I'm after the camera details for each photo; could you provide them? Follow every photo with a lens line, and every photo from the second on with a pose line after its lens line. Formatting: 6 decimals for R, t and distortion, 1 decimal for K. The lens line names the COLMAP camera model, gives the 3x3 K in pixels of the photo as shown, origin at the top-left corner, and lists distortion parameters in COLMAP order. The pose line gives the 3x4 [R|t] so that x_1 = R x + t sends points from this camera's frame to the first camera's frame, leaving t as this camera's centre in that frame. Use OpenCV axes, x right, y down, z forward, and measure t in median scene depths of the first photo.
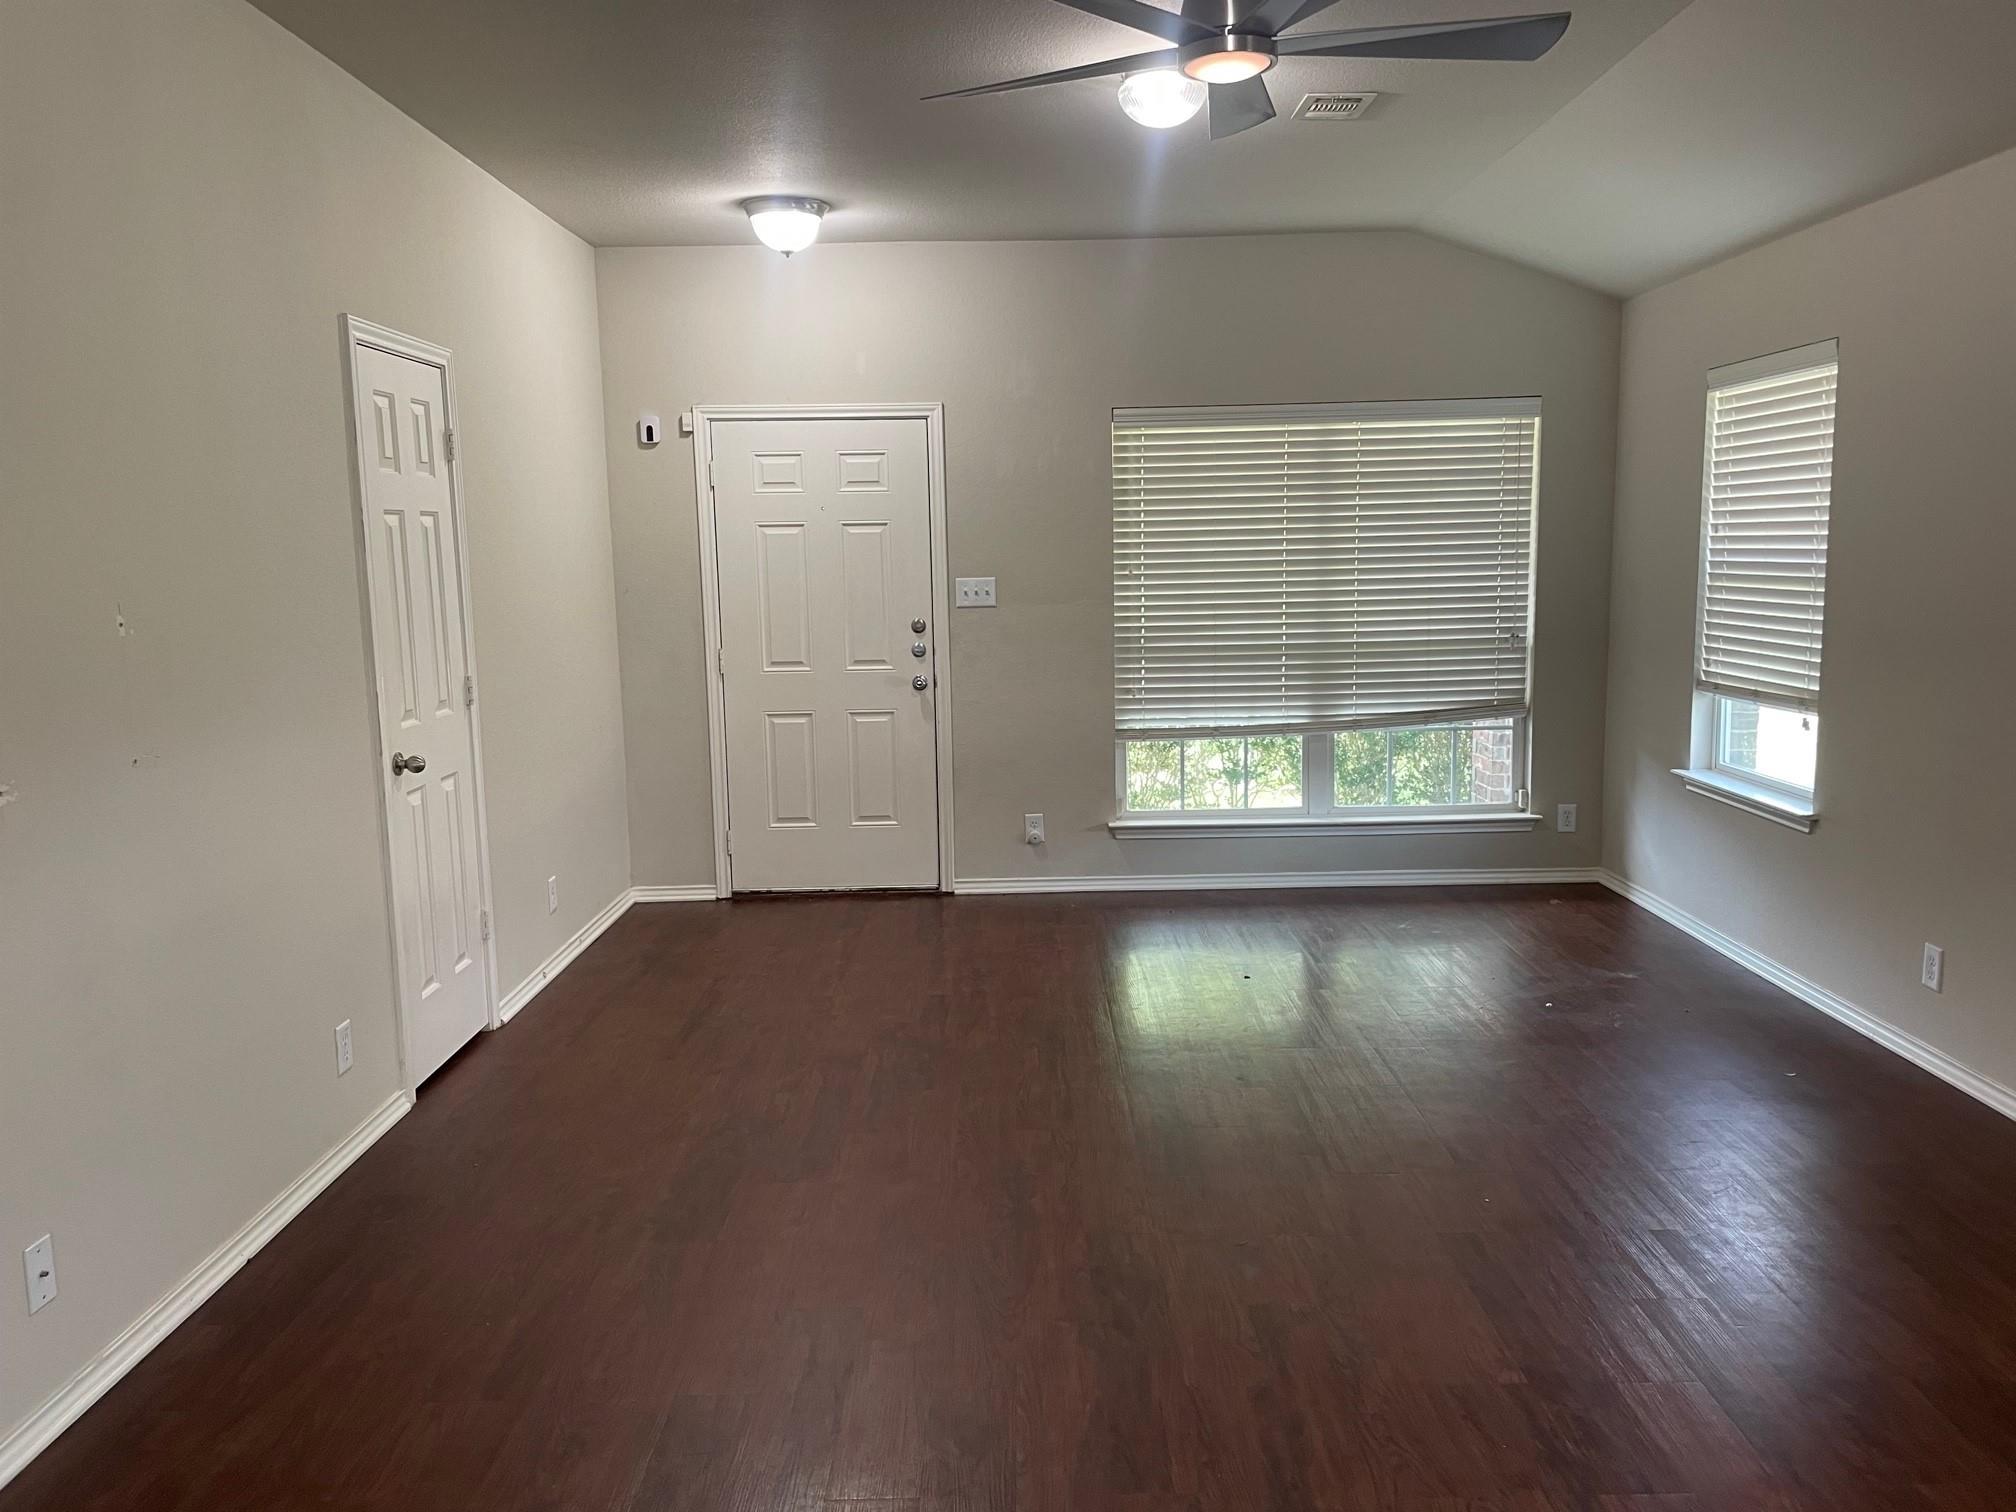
lens RADIAL K [[1520.6, 0, 1008.0], [0, 1520.6, 756.0], [0, 0, 1]] dist [0.082673, -0.098151]
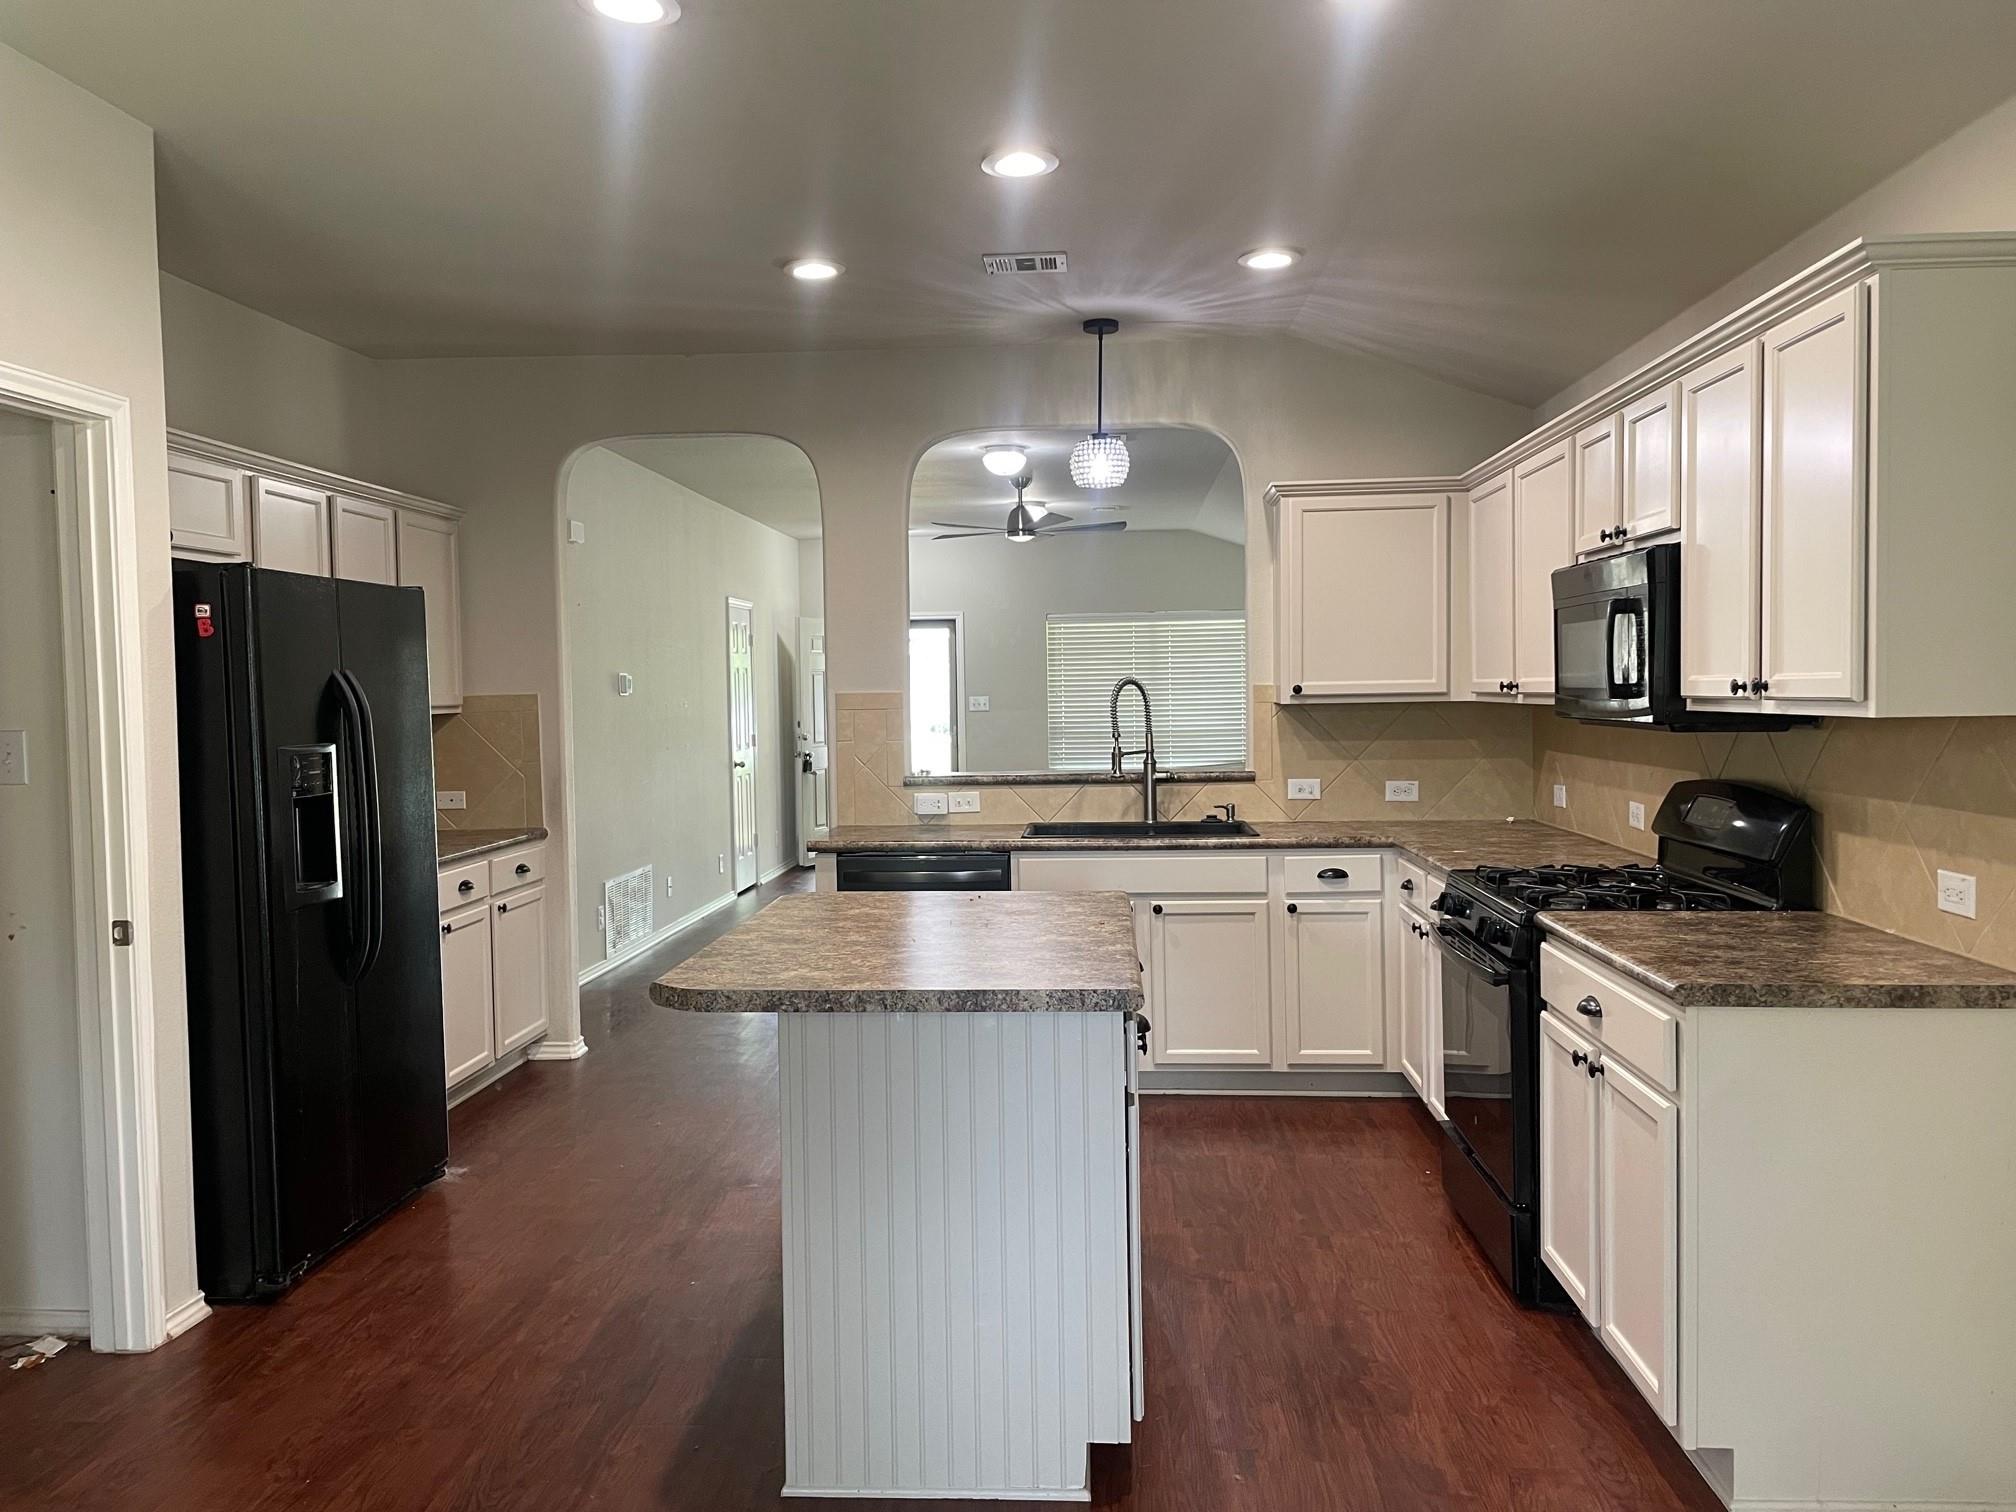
lens RADIAL K [[1520.6, 0, 1008.0], [0, 1520.6, 756.0], [0, 0, 1]] dist [0.082673, -0.098151]
pose [[0.997747, 0.007760, -0.066638, 0.156394], [-0.013605, 0.996053, -0.087716, 0.142128], [0.065695, 0.088425, 0.993914, -1.031423]]
